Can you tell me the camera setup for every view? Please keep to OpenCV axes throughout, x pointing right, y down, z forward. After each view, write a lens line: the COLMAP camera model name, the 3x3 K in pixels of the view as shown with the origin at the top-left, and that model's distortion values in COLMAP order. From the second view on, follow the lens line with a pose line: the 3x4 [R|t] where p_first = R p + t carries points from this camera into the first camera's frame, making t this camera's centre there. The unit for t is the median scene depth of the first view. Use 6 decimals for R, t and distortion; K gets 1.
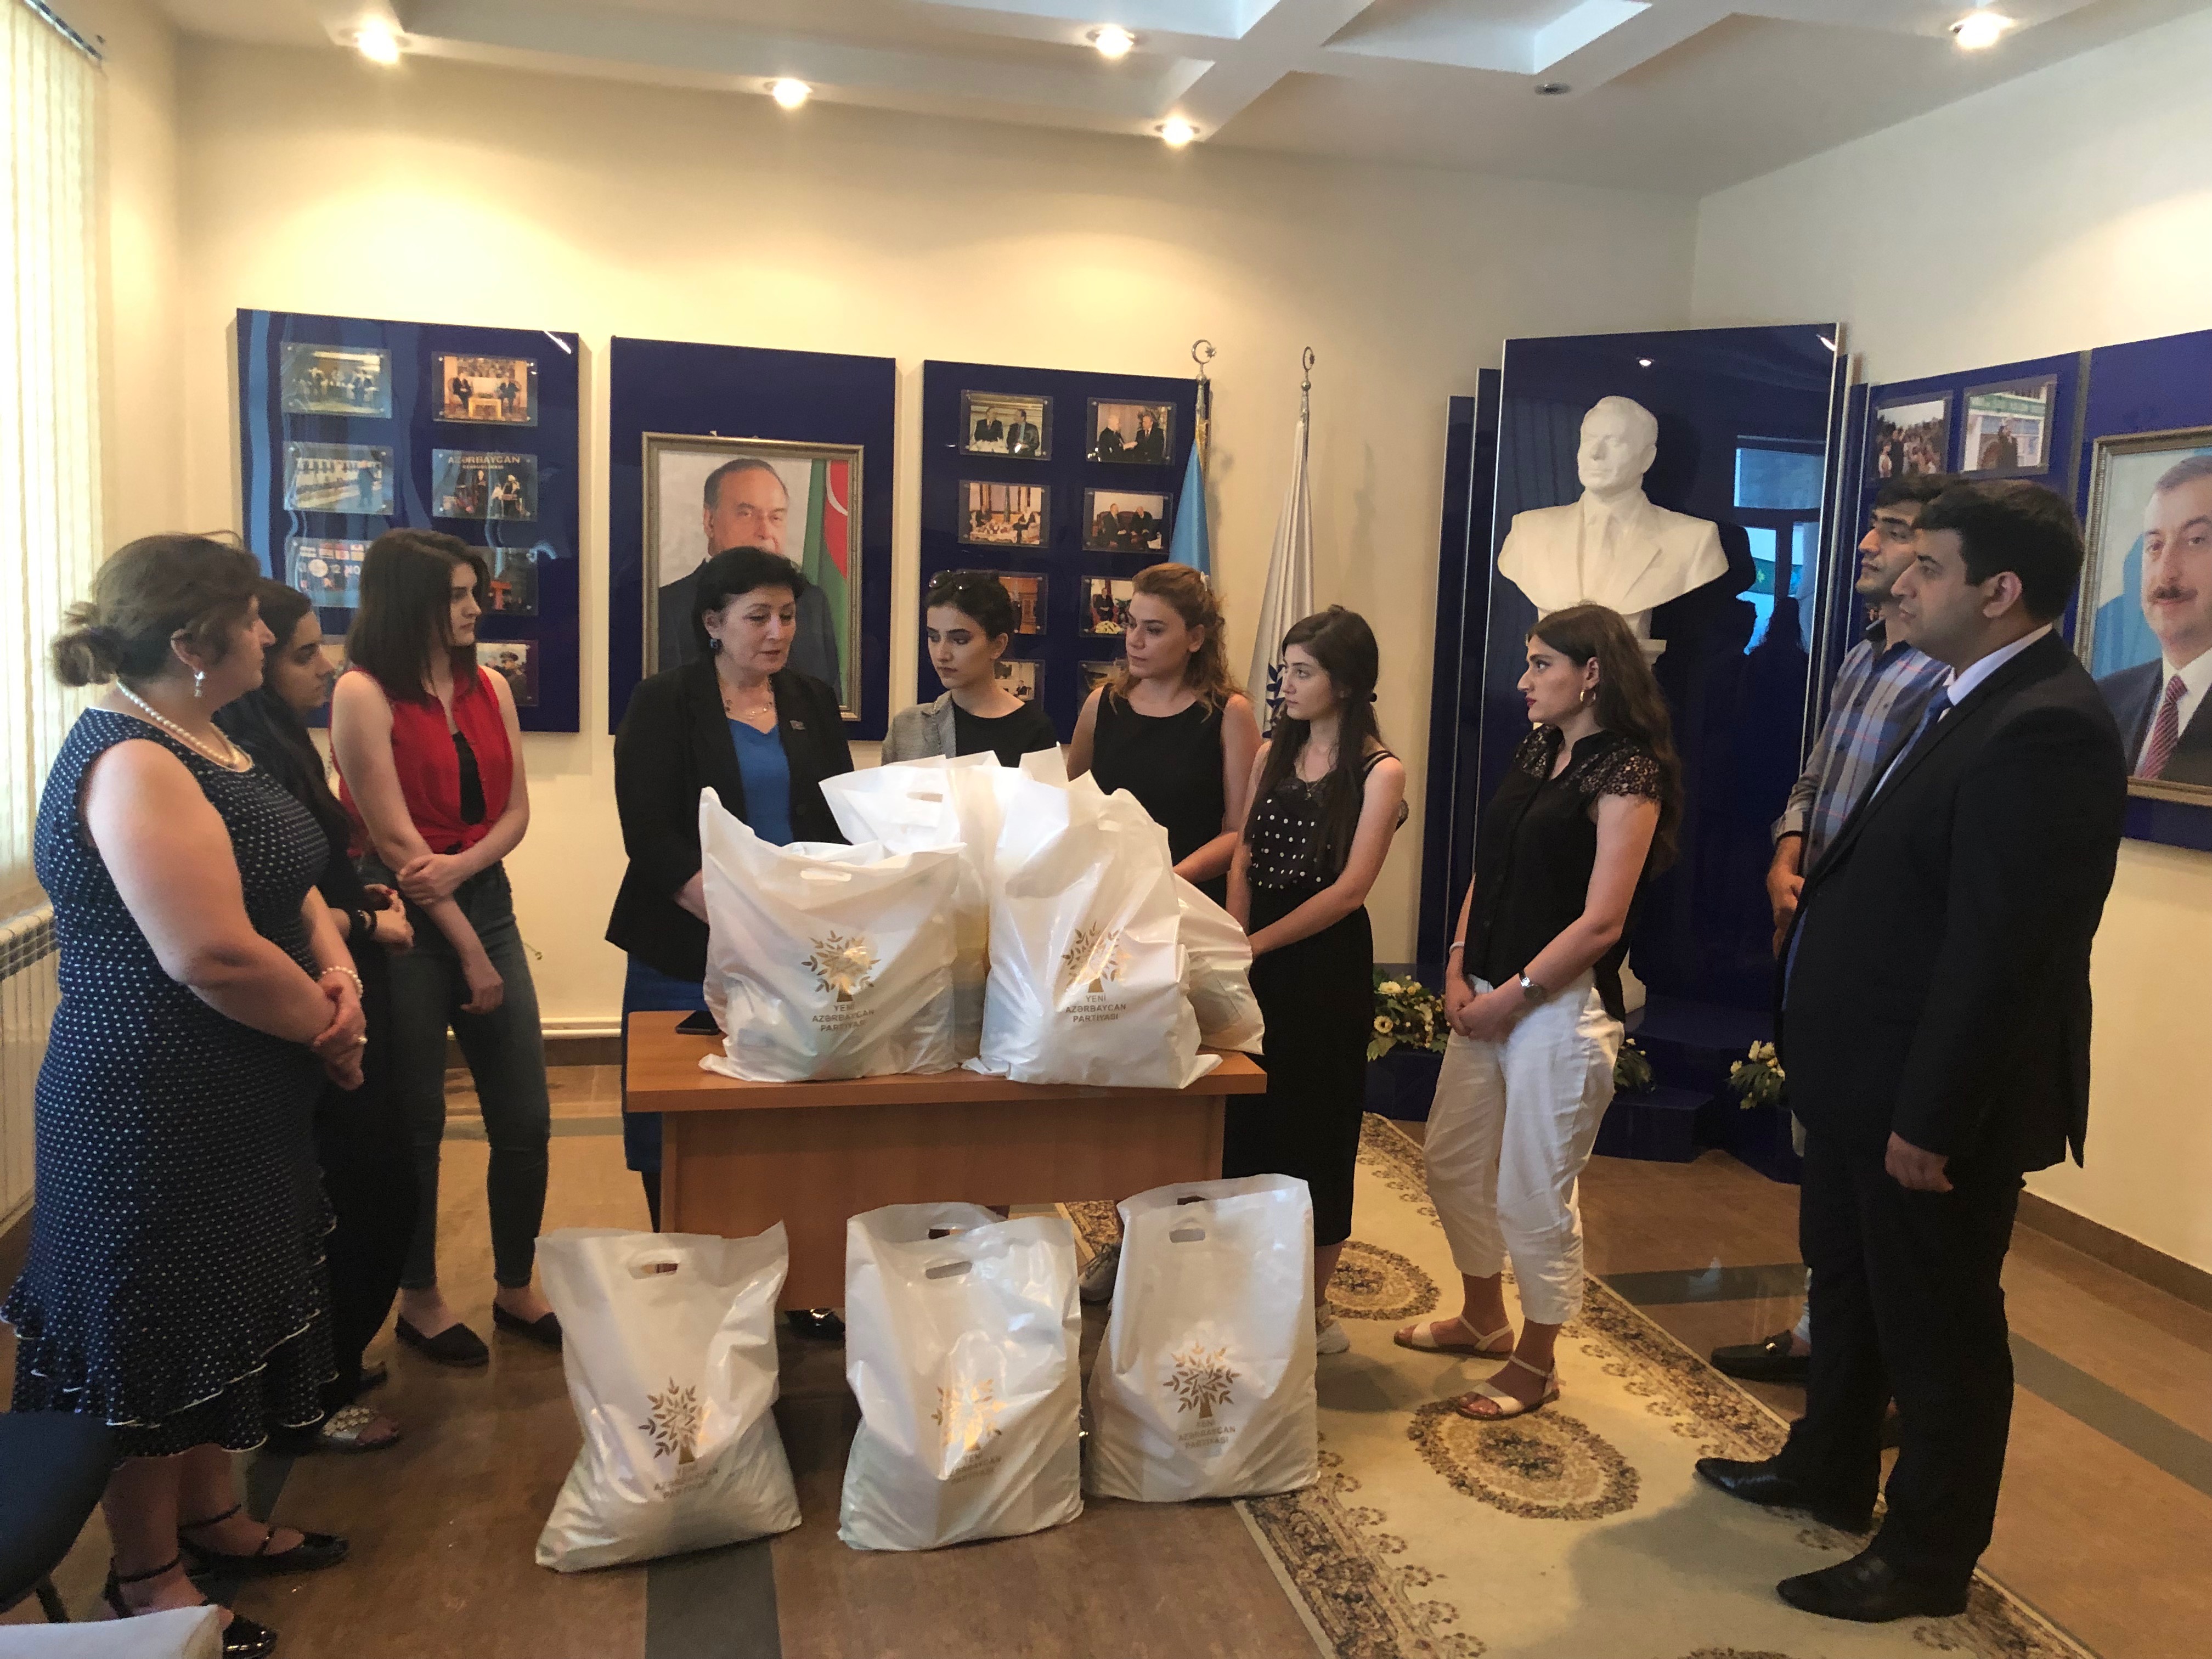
lens RADIAL K [[1823.7, 0, 1116.3], [0, 1823.7, 822.7], [0, 0, 1]] dist [0.068277, -0.113009]
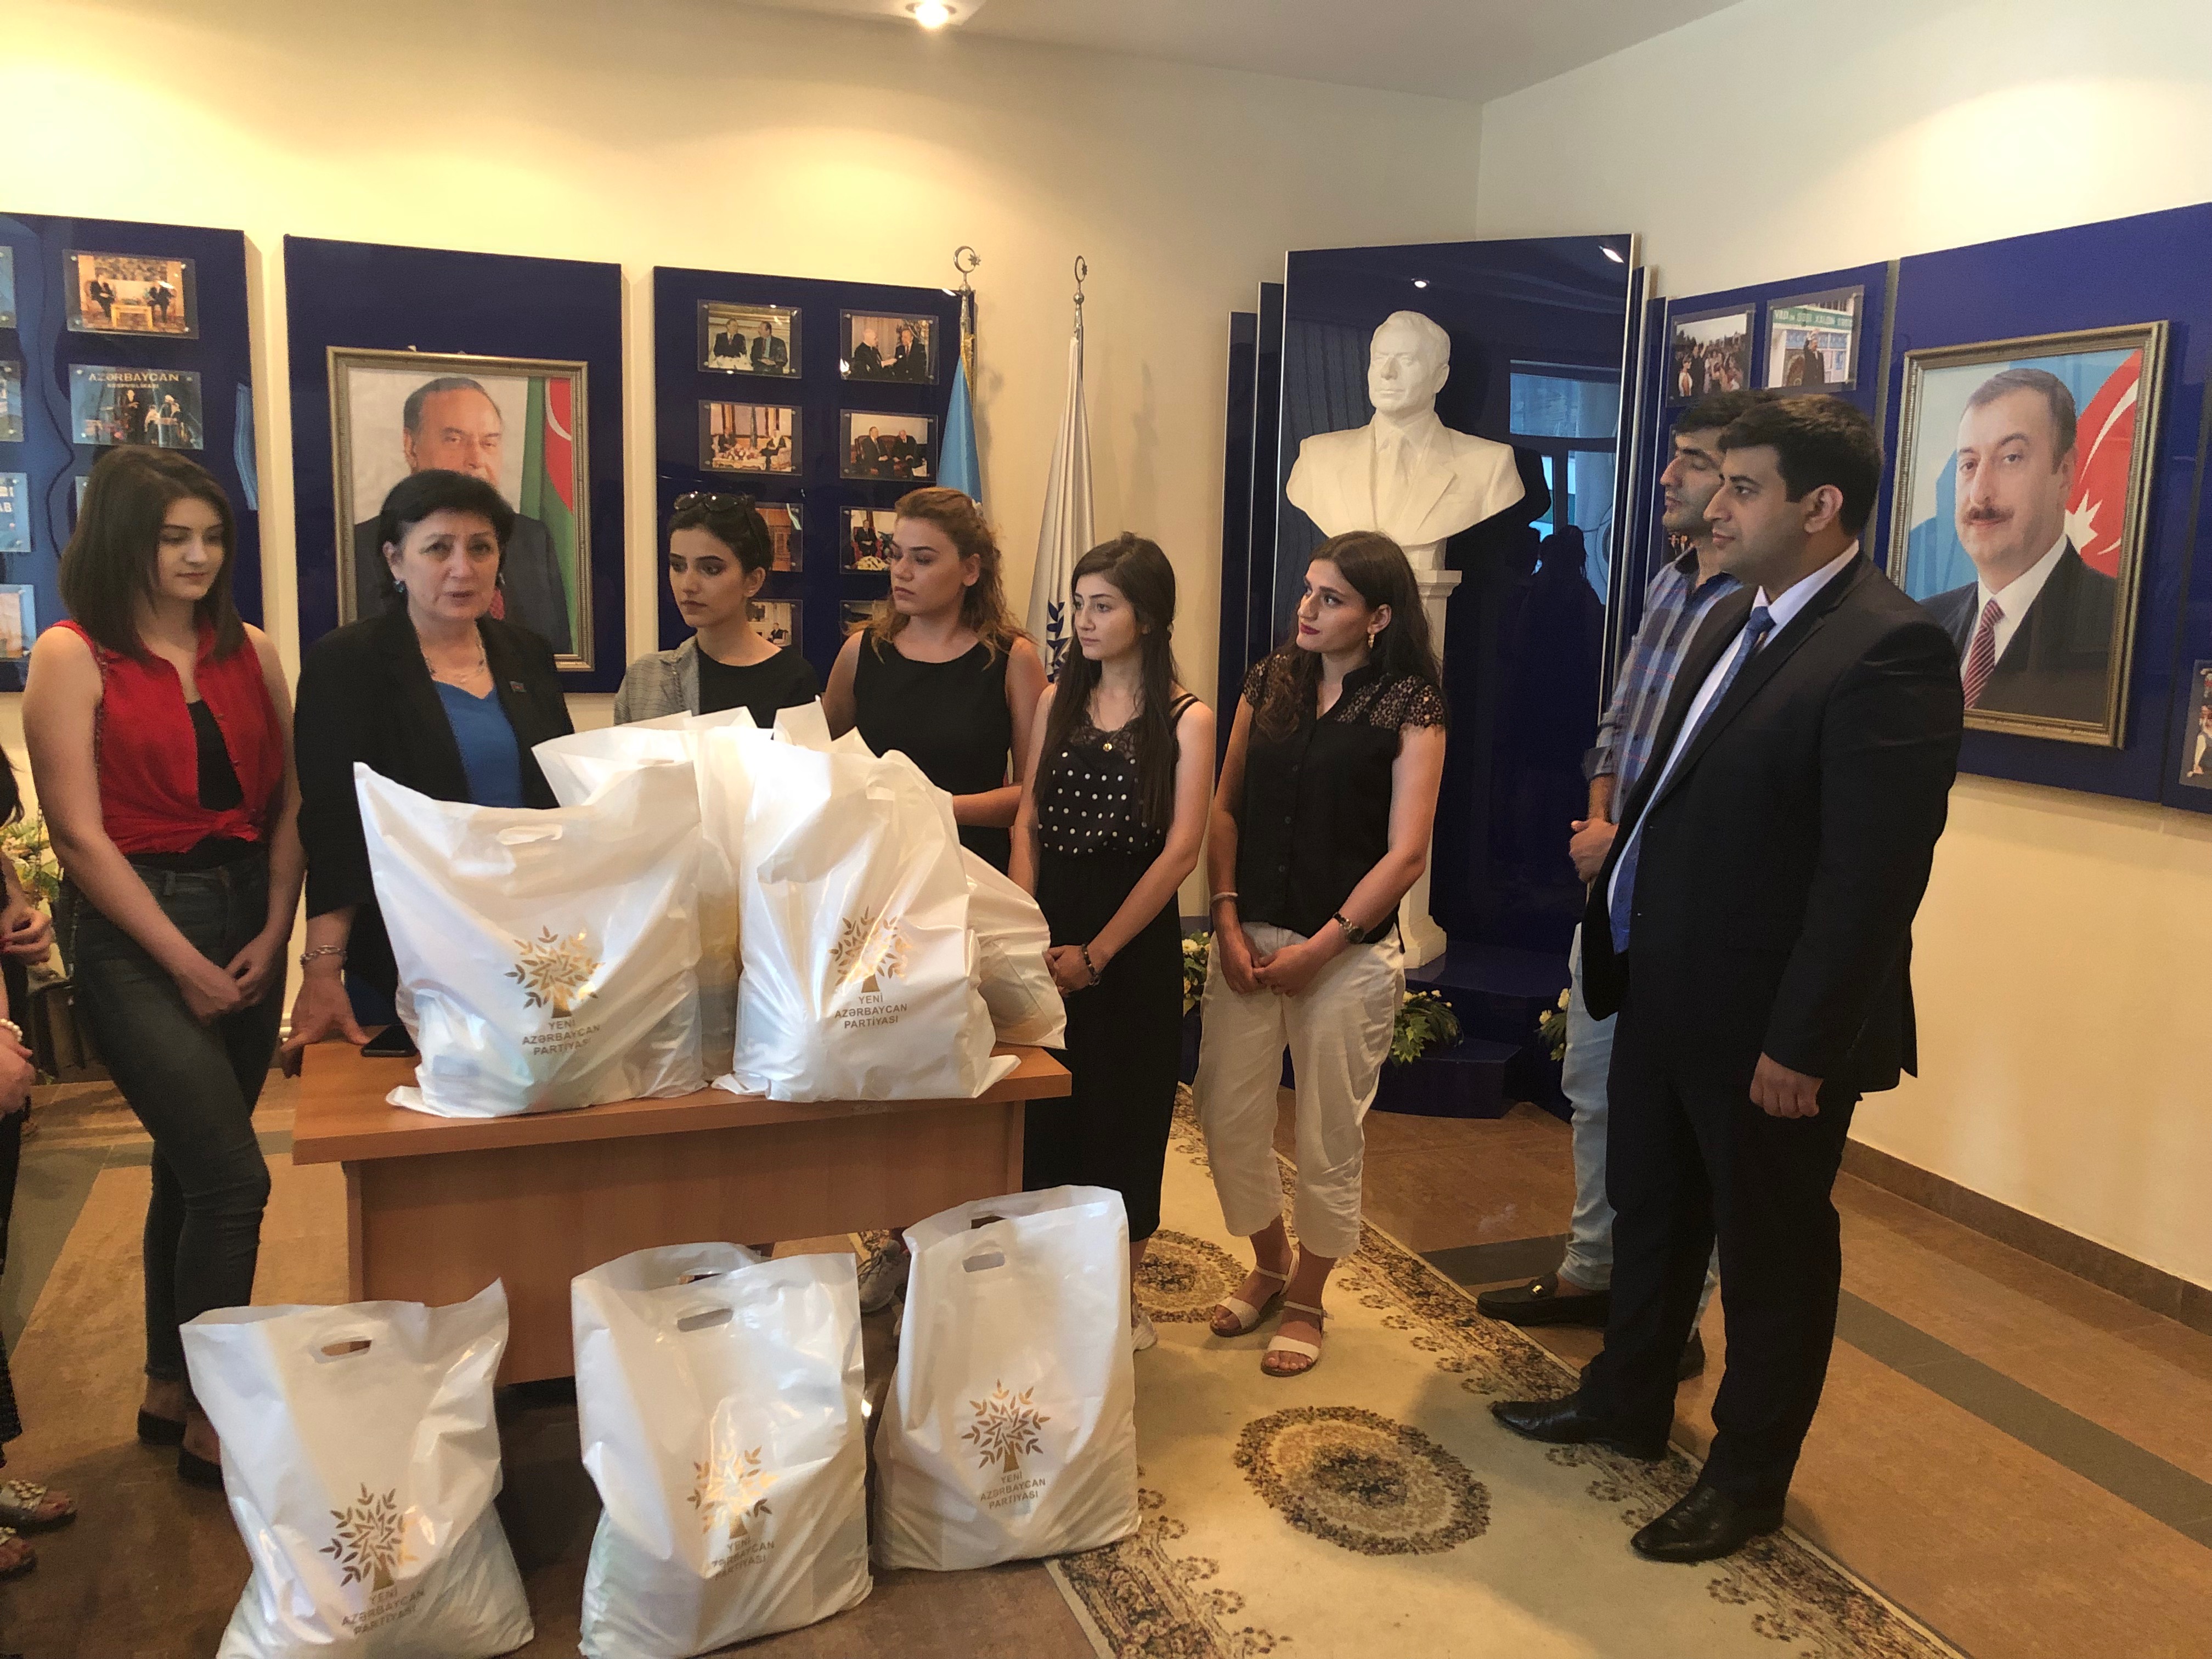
lens RADIAL K [[1823.7, 0, 1116.3], [0, 1823.7, 822.7], [0, 0, 1]] dist [0.068277, -0.113009]
pose [[0.991733, -0.029791, 0.124809, -0.001169], [0.025600, 0.999058, 0.035052, -0.009350], [-0.125736, -0.031567, 0.991561, 0.104509]]
